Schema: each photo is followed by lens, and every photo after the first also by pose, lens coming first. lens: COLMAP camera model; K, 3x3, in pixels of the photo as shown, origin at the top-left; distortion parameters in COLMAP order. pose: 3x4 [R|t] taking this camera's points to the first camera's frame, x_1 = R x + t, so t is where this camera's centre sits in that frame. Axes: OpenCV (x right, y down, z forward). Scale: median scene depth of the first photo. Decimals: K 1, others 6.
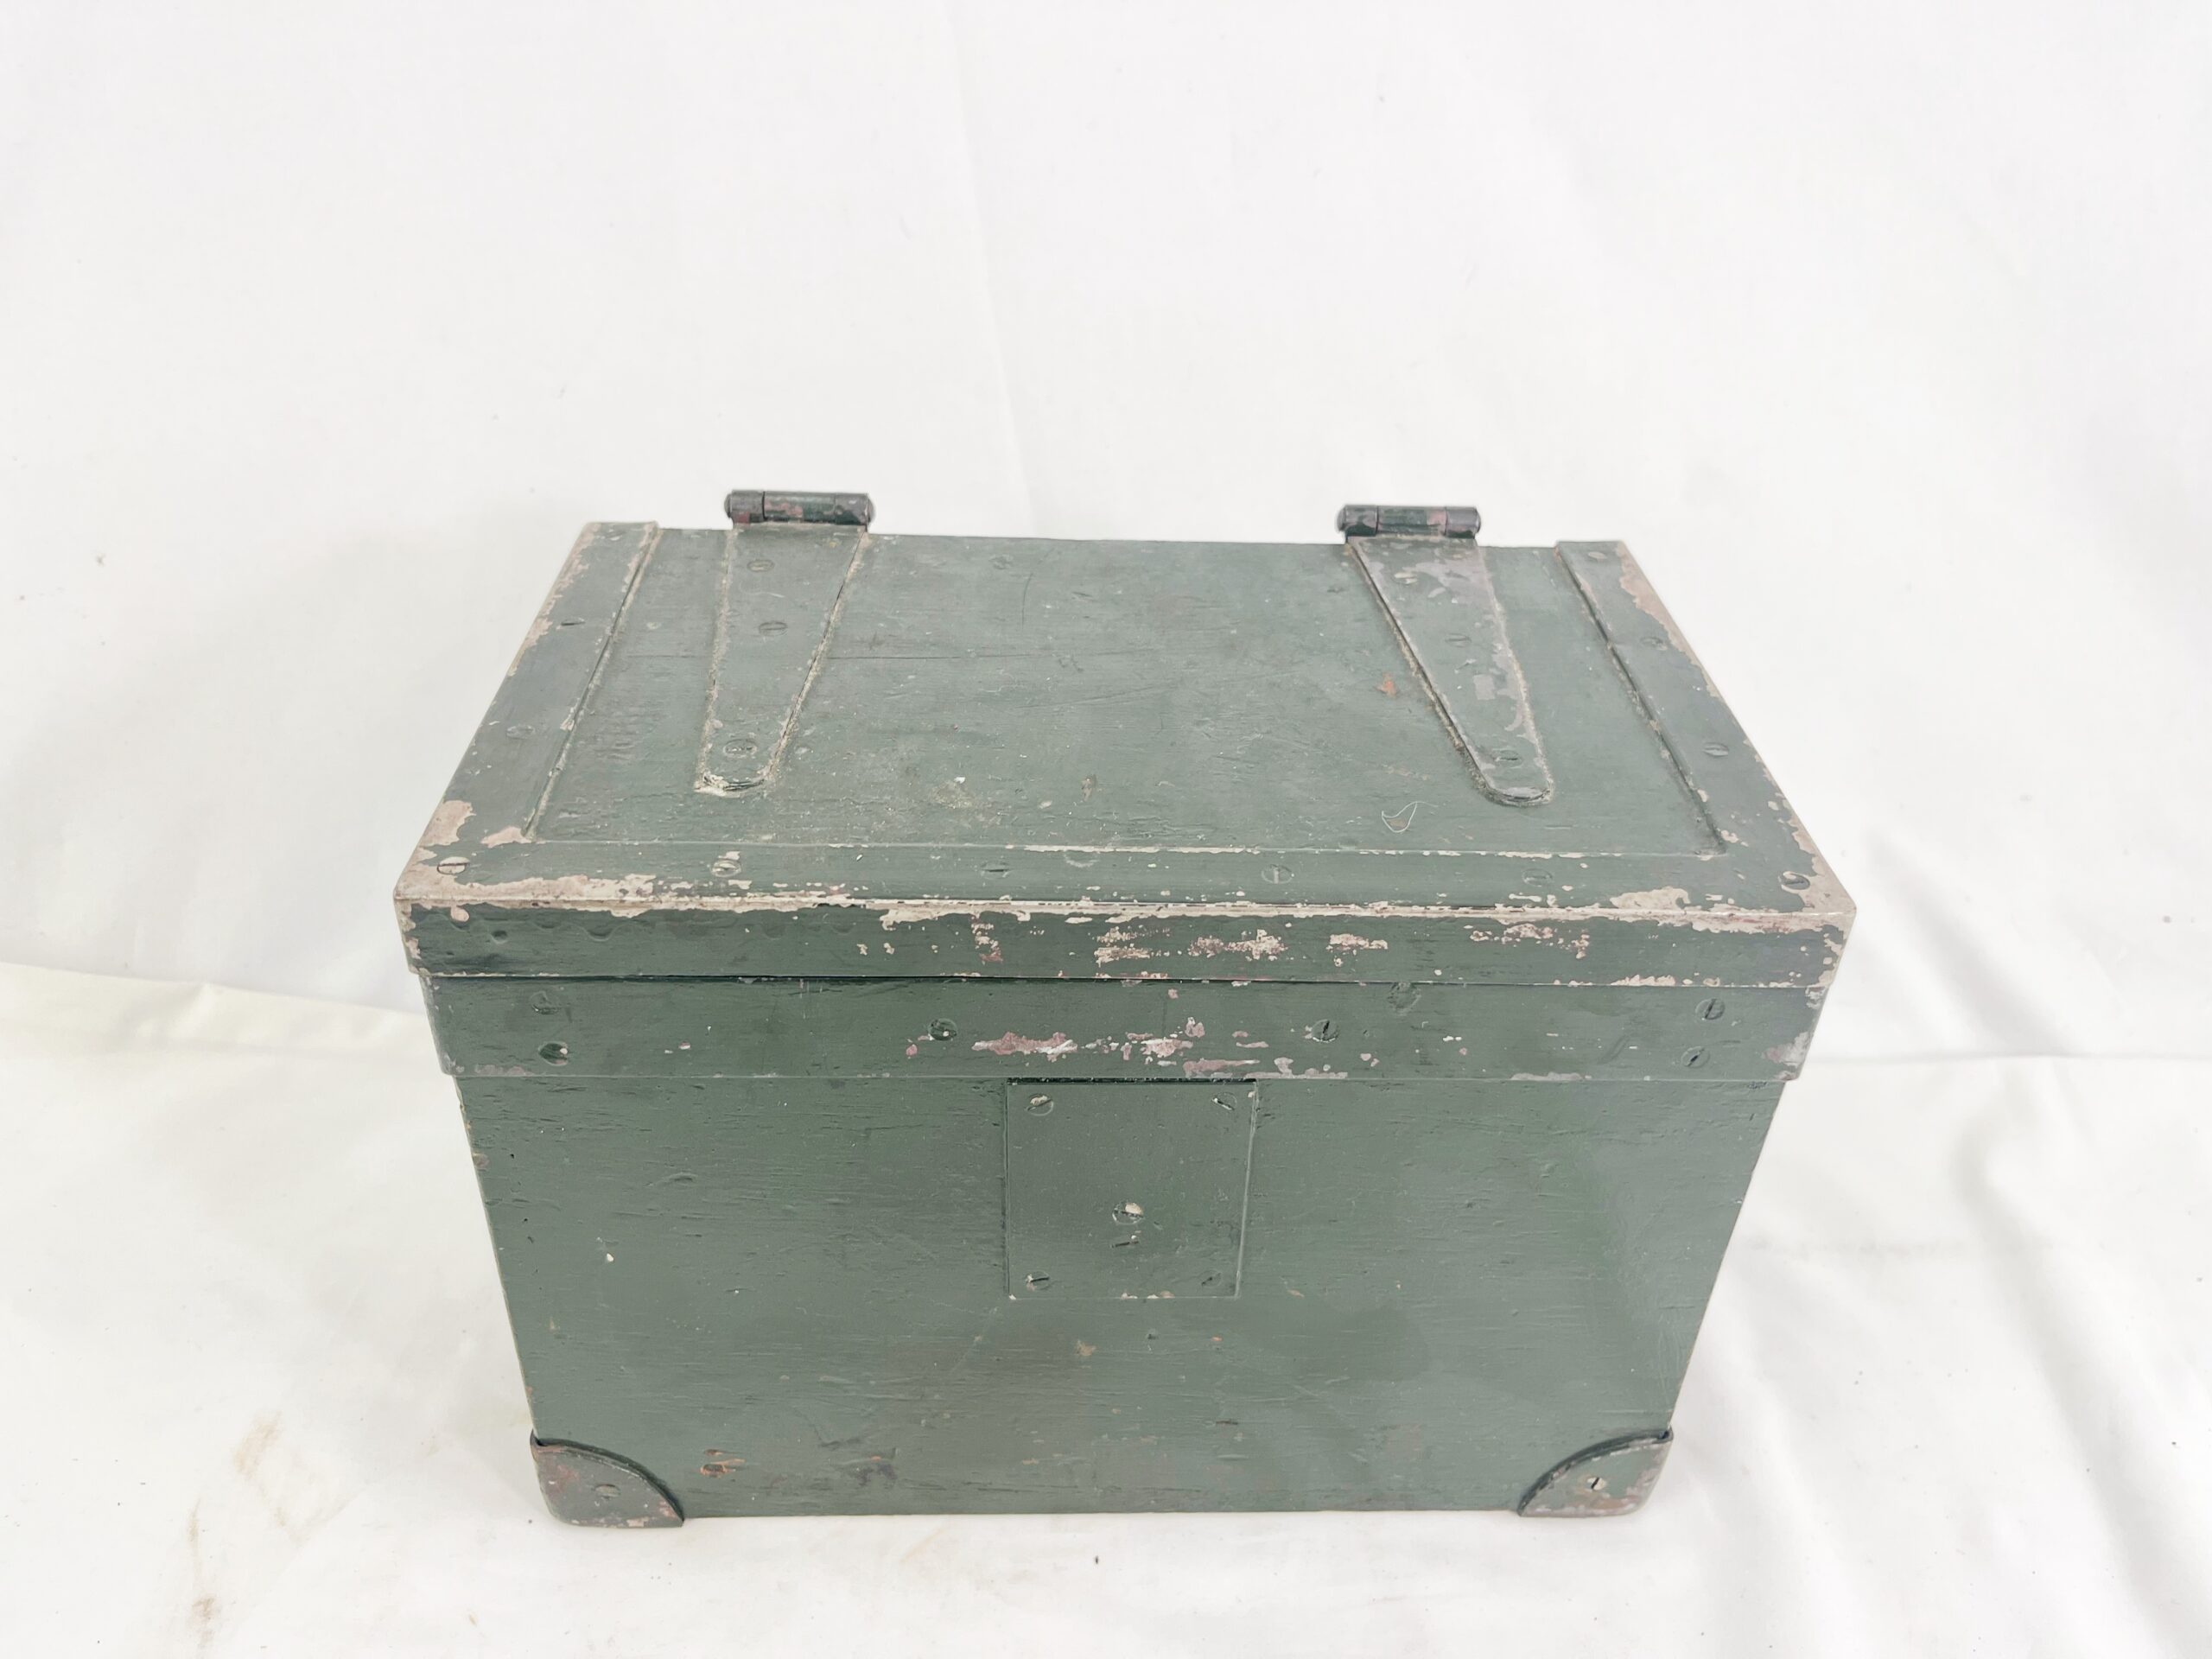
lens RADIAL K [[1663.0, 0, 1144.0], [0, 1663.0, 835.1], [0, 0, 1]] dist [0.022407, -0.061867]
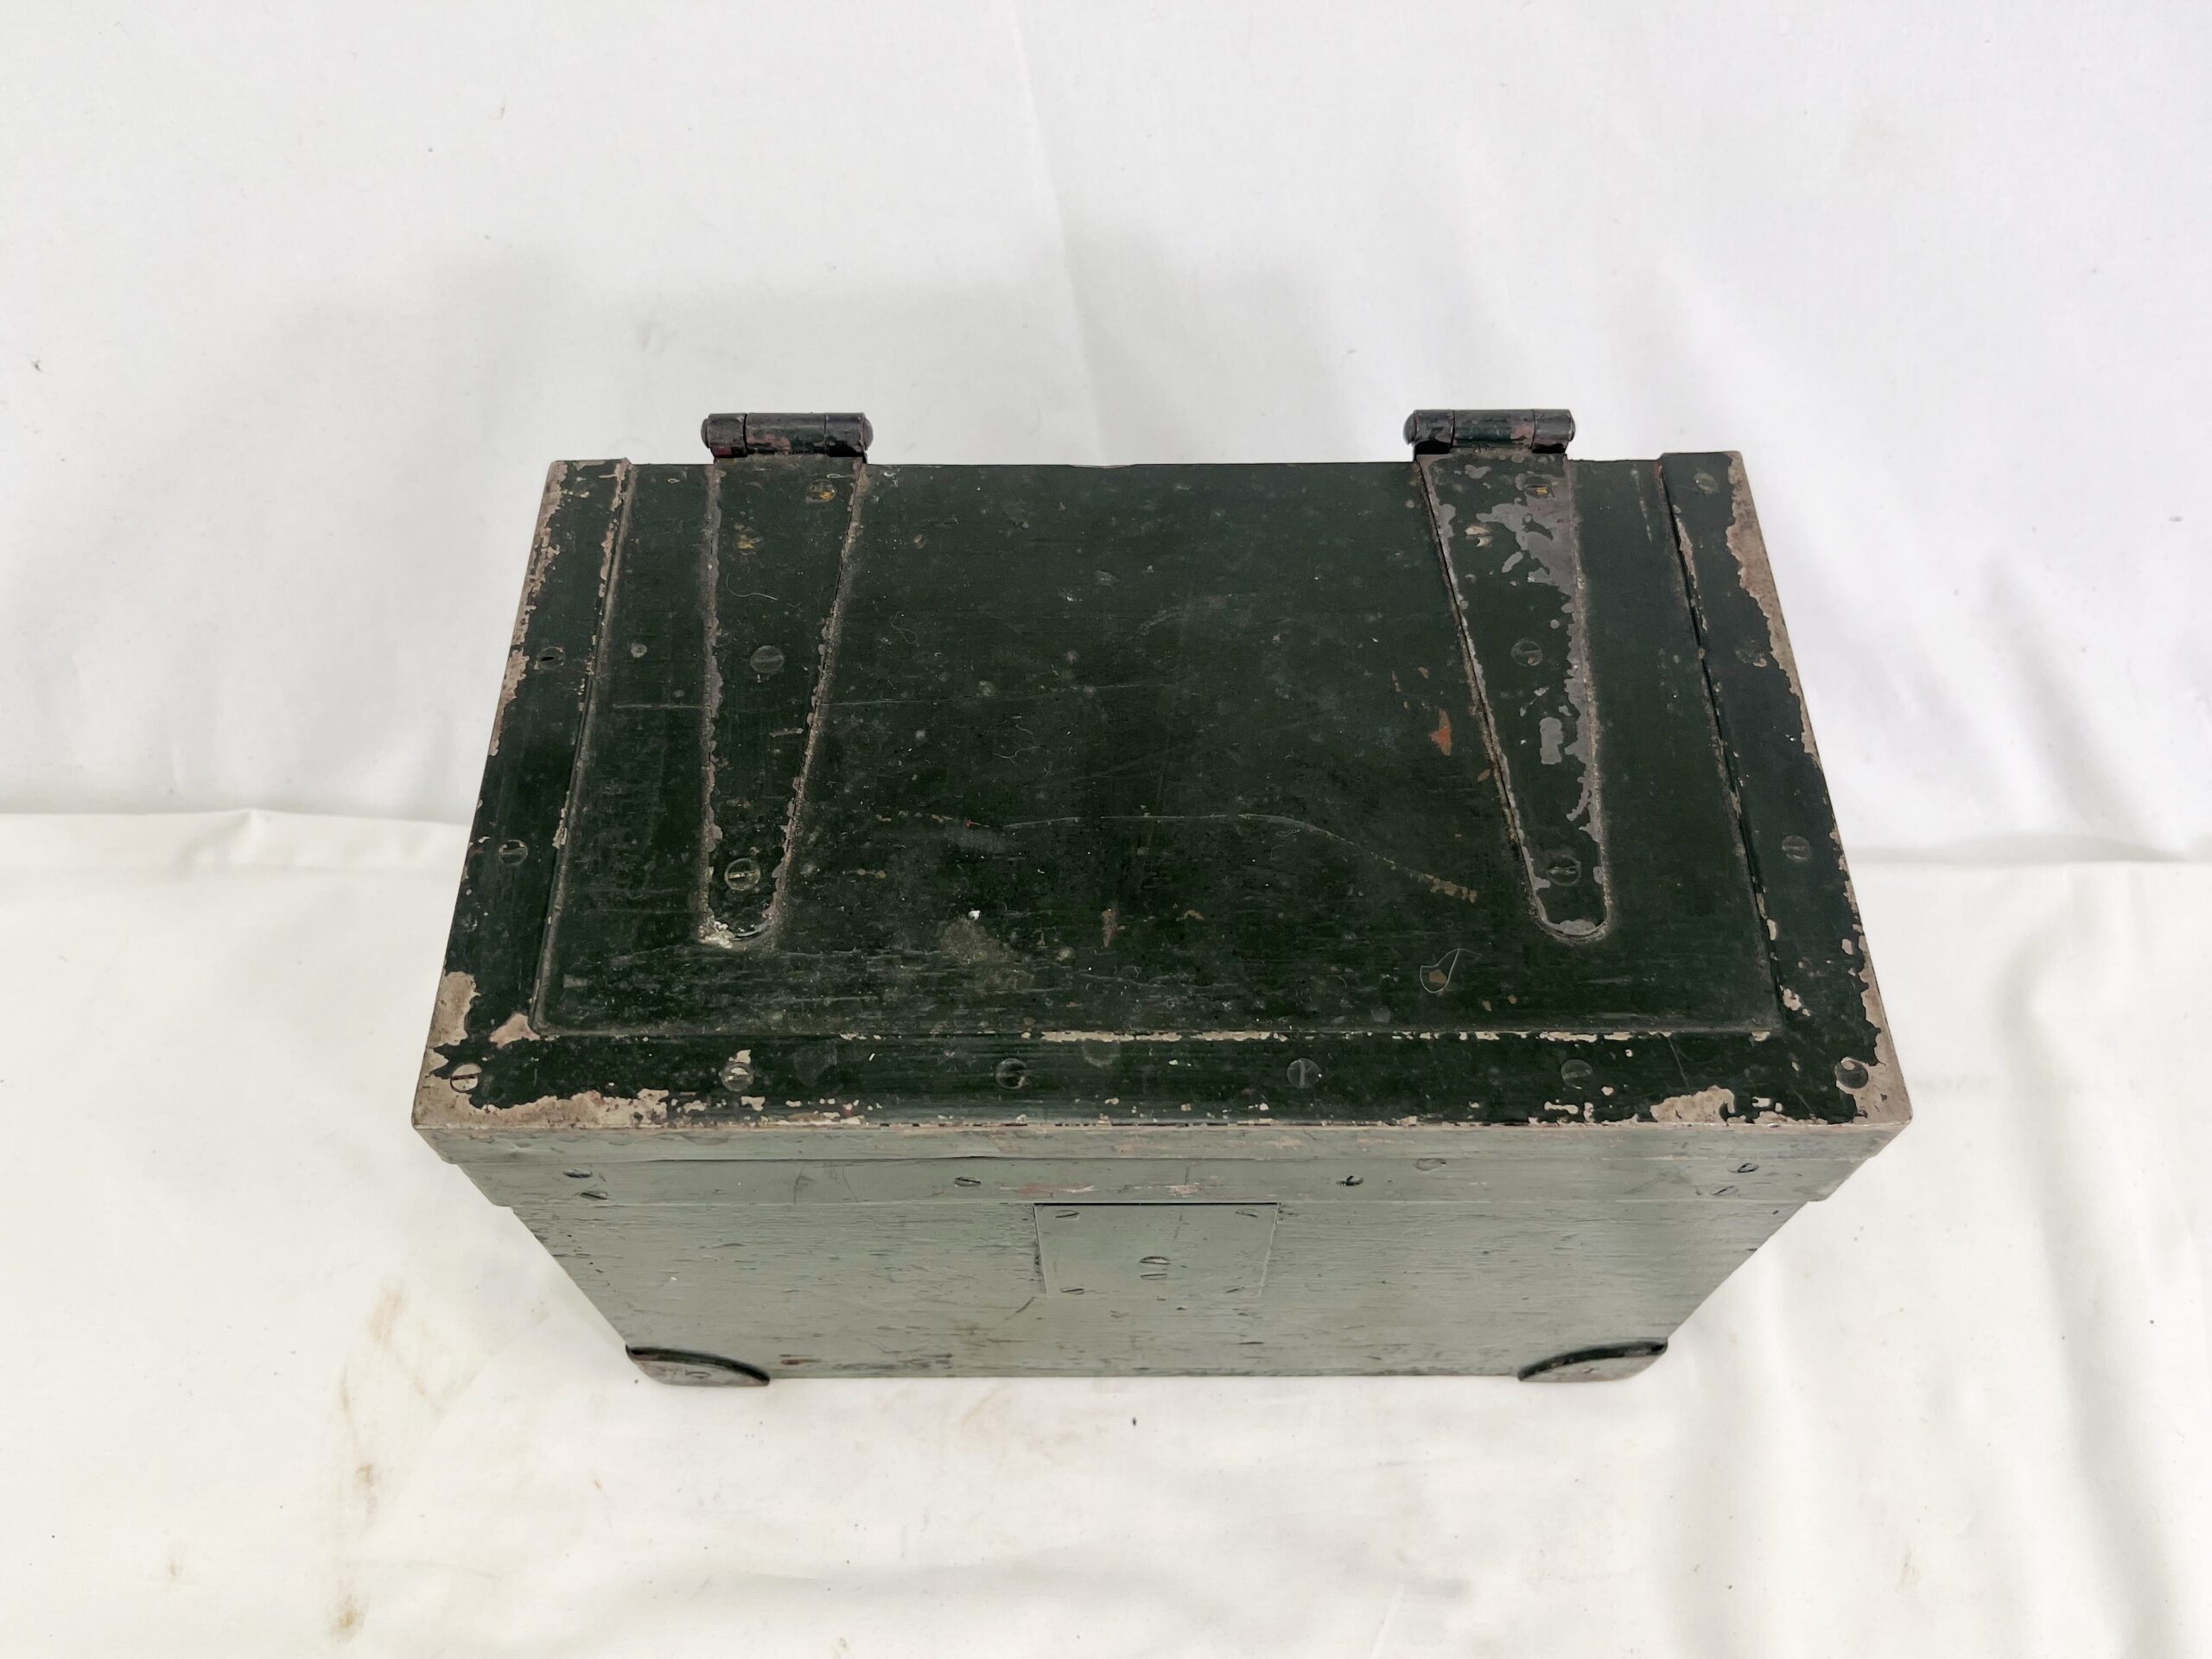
lens RADIAL K [[1663.0, 0, 1121.1], [0, 1663.0, 852.8], [0, 0, 1]] dist [0.022407, -0.061867]
pose [[0.998467, 0.010117, -0.054417, 0.021405], [0.013078, 0.912197, 0.409544, -0.403498], [0.053782, -0.409628, 0.910666, 0.139194]]
